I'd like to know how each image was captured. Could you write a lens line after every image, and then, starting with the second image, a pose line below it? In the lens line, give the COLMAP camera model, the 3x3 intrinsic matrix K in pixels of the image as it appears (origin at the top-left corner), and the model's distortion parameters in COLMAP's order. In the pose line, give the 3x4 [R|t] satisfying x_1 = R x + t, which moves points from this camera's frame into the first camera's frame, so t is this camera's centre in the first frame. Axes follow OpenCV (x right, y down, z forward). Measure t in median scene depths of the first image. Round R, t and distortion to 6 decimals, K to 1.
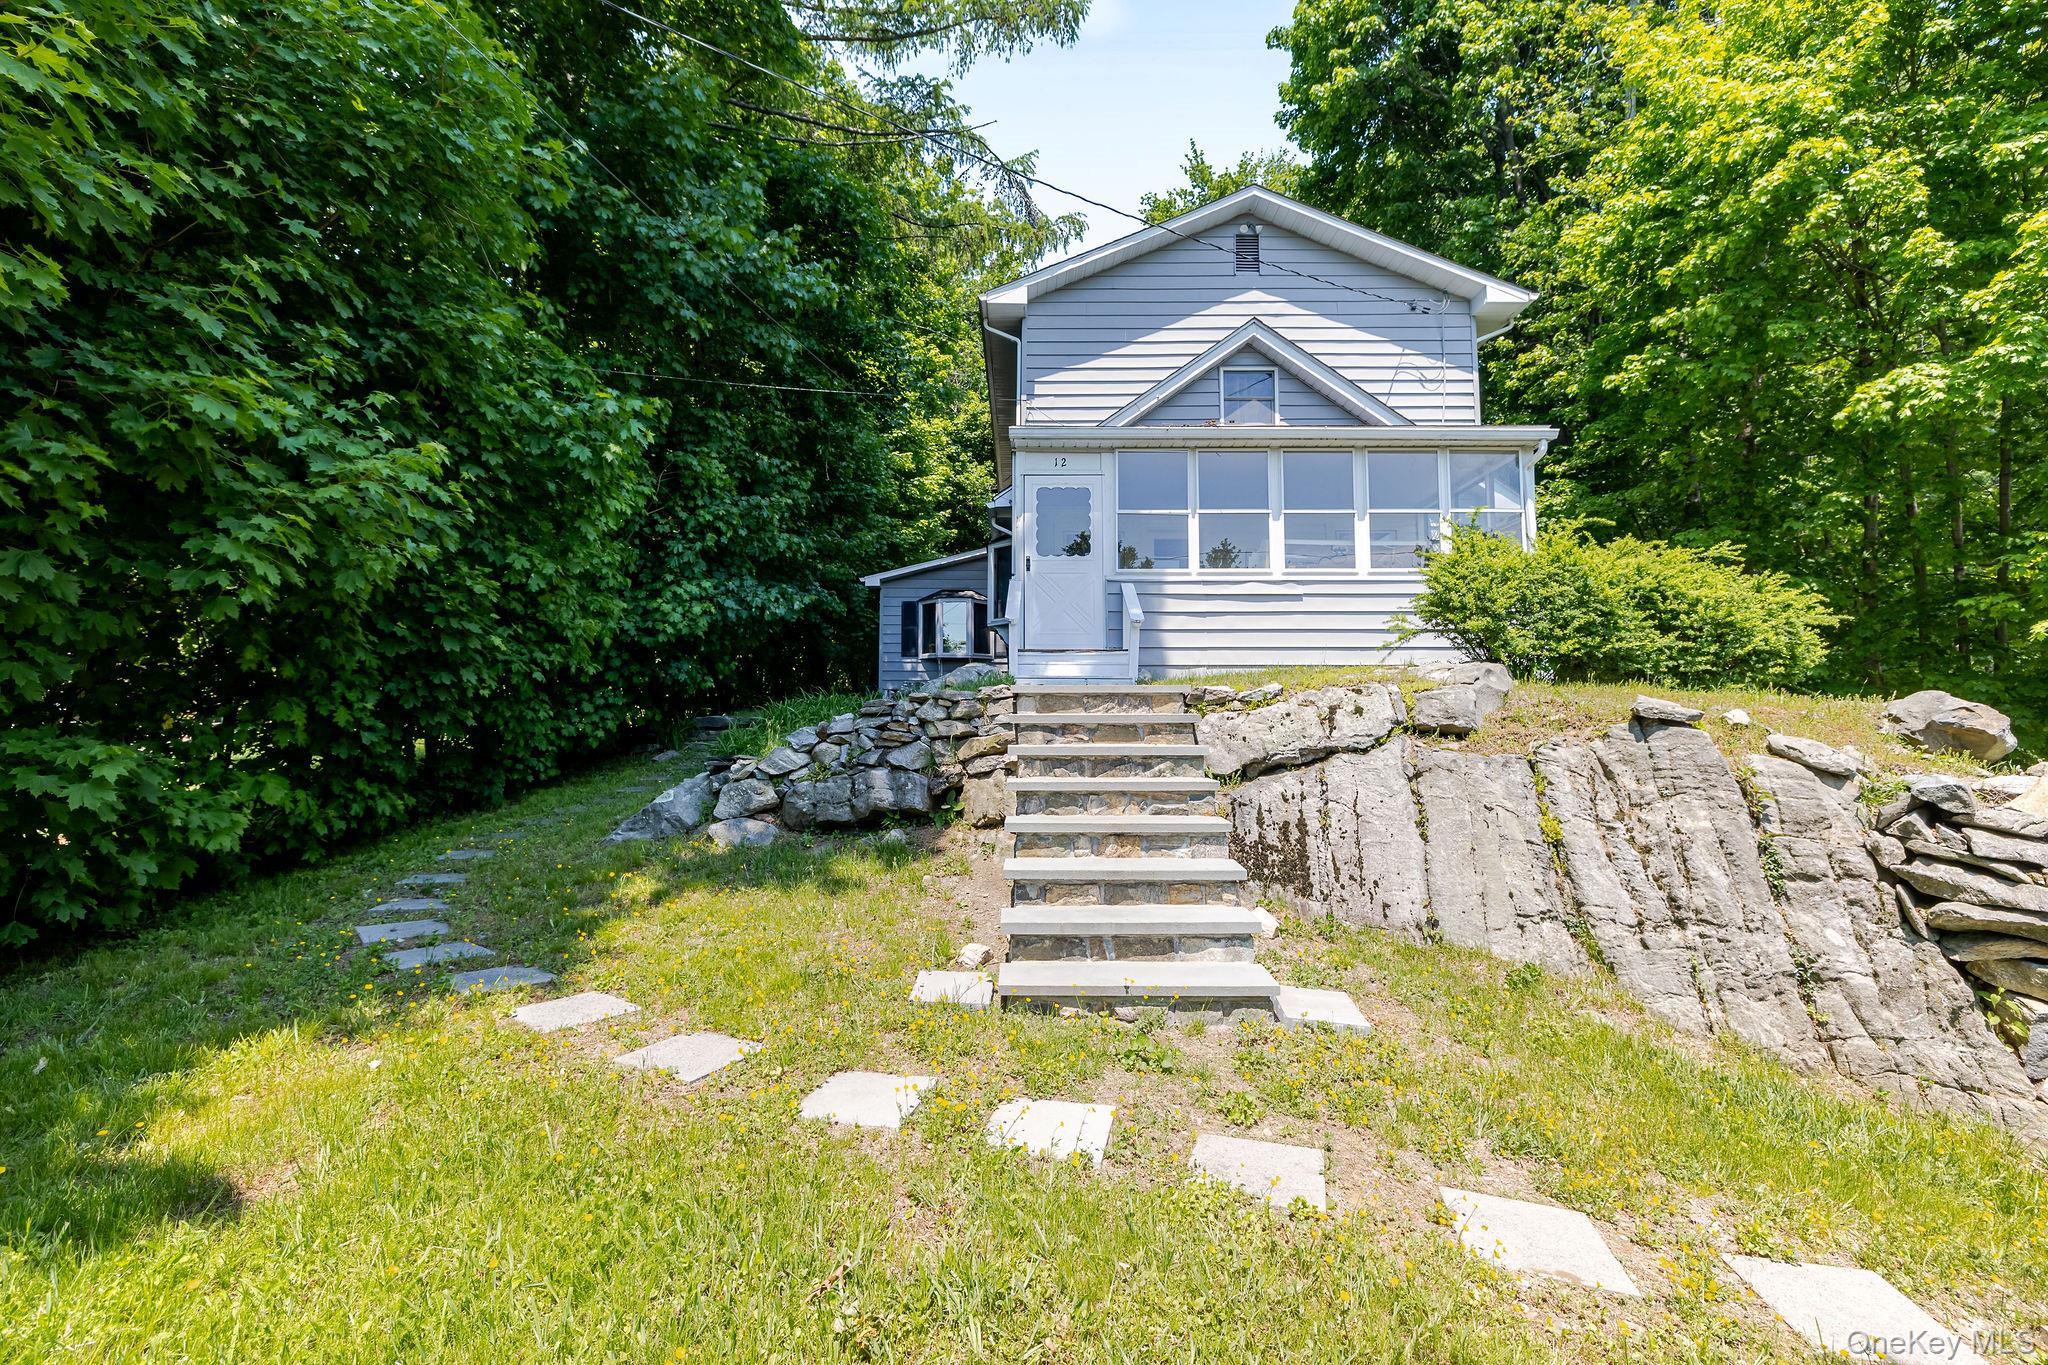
lens RADIAL K [[858.6, 0, 1029.4], [0, 858.6, 681.2], [0, 0, 1]] dist [0.007295, -0.001618]
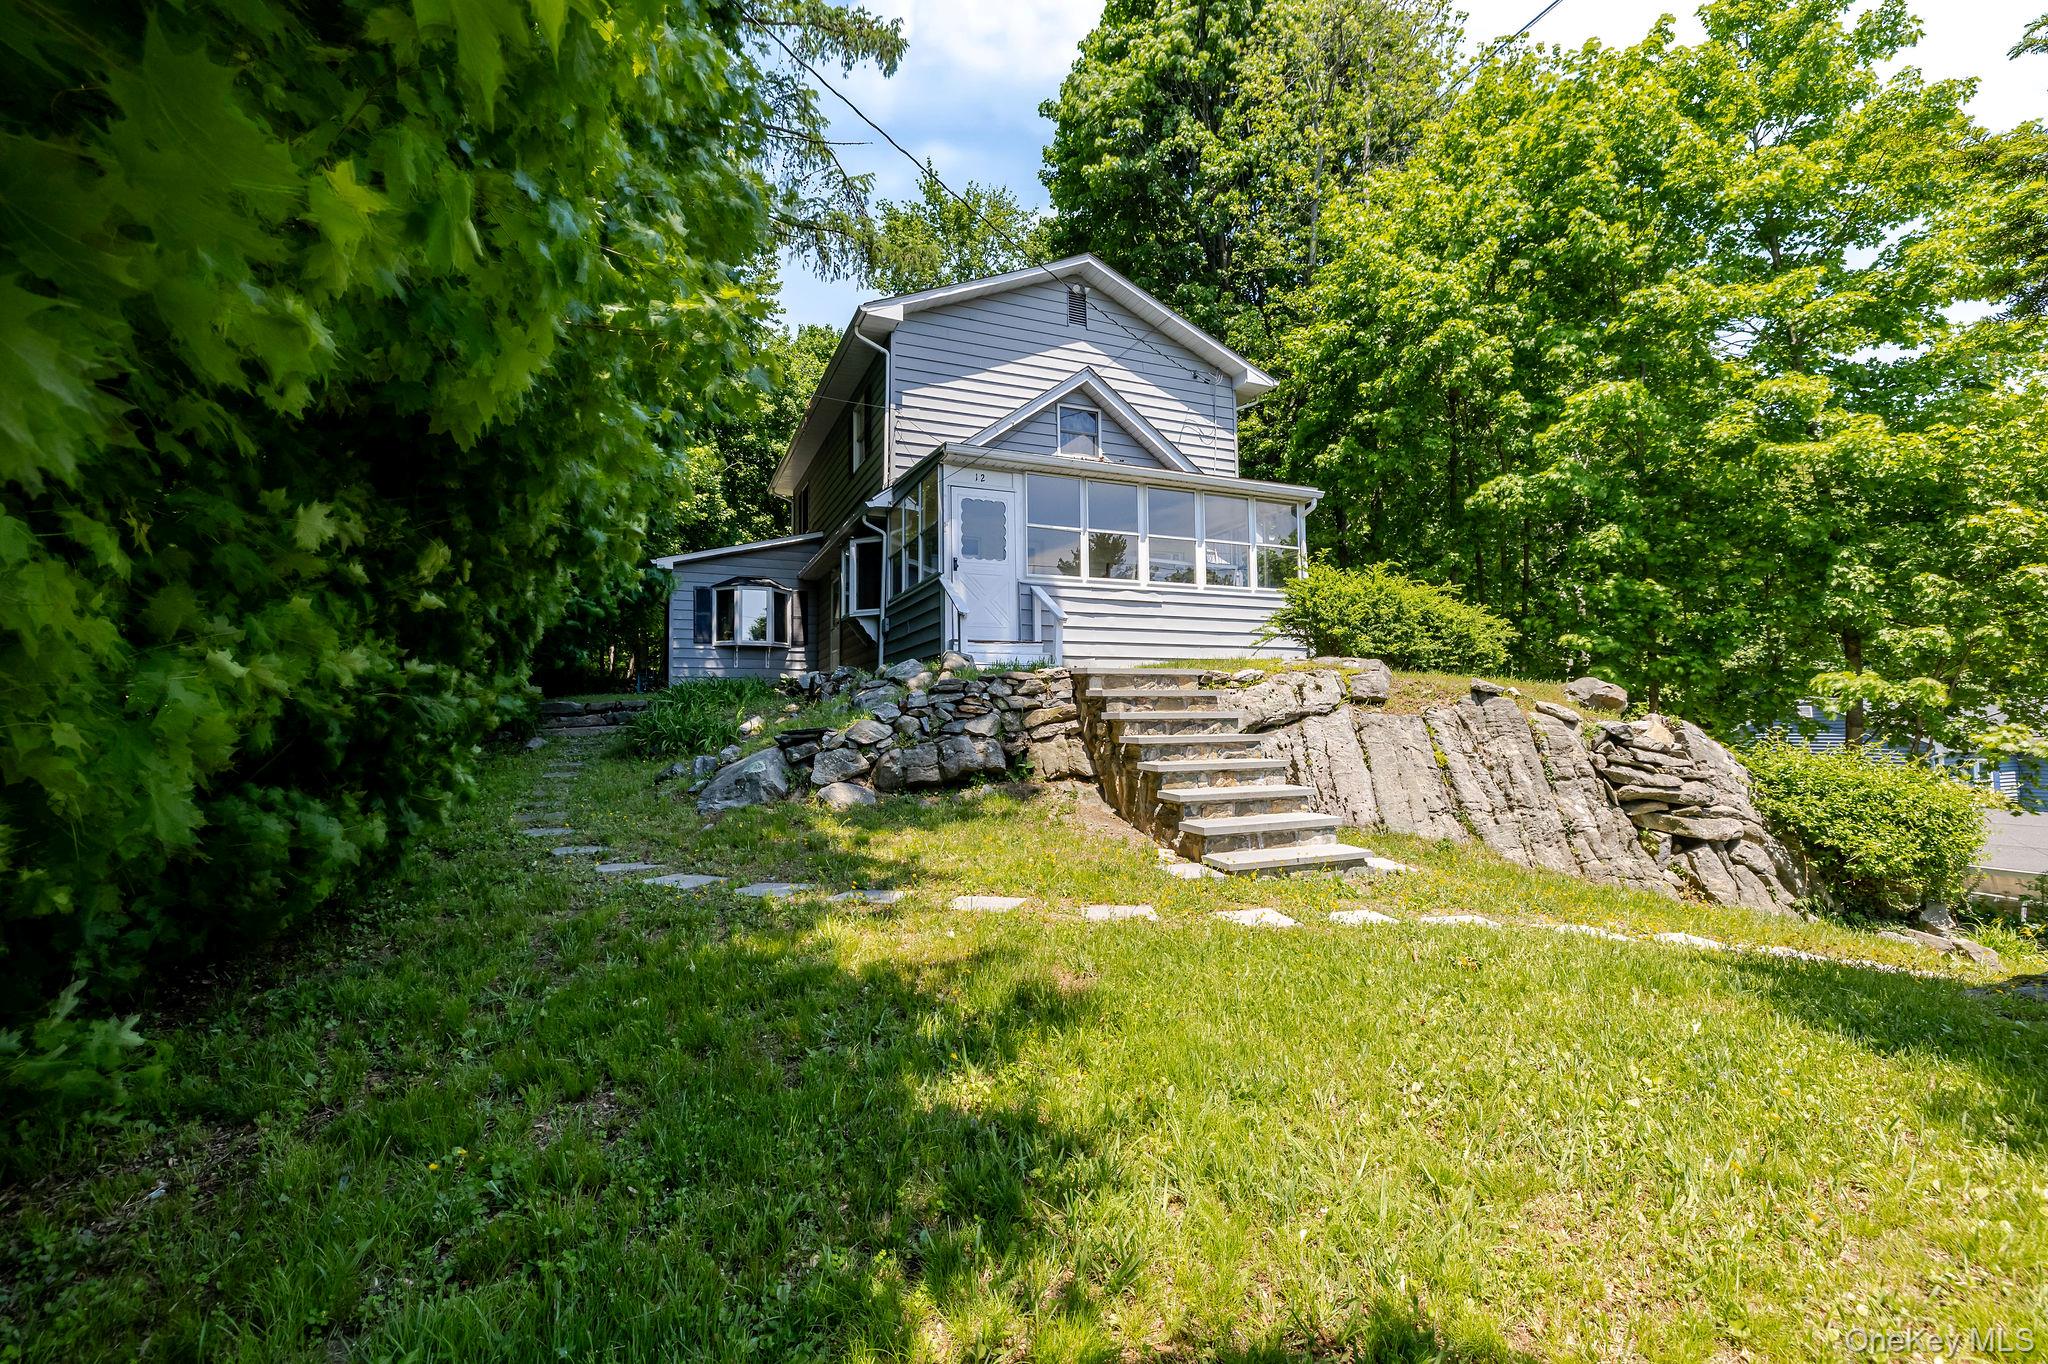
lens RADIAL K [[858.6, 0, 1058.0], [0, 858.6, 671.2], [0, 0, 1]] dist [0.007295, -0.001618]
pose [[0.912880, 0.014213, 0.407980, -0.528499], [-0.011642, 0.999894, -0.008785, 0.020126], [-0.408061, 0.003270, 0.912949, -0.140713]]
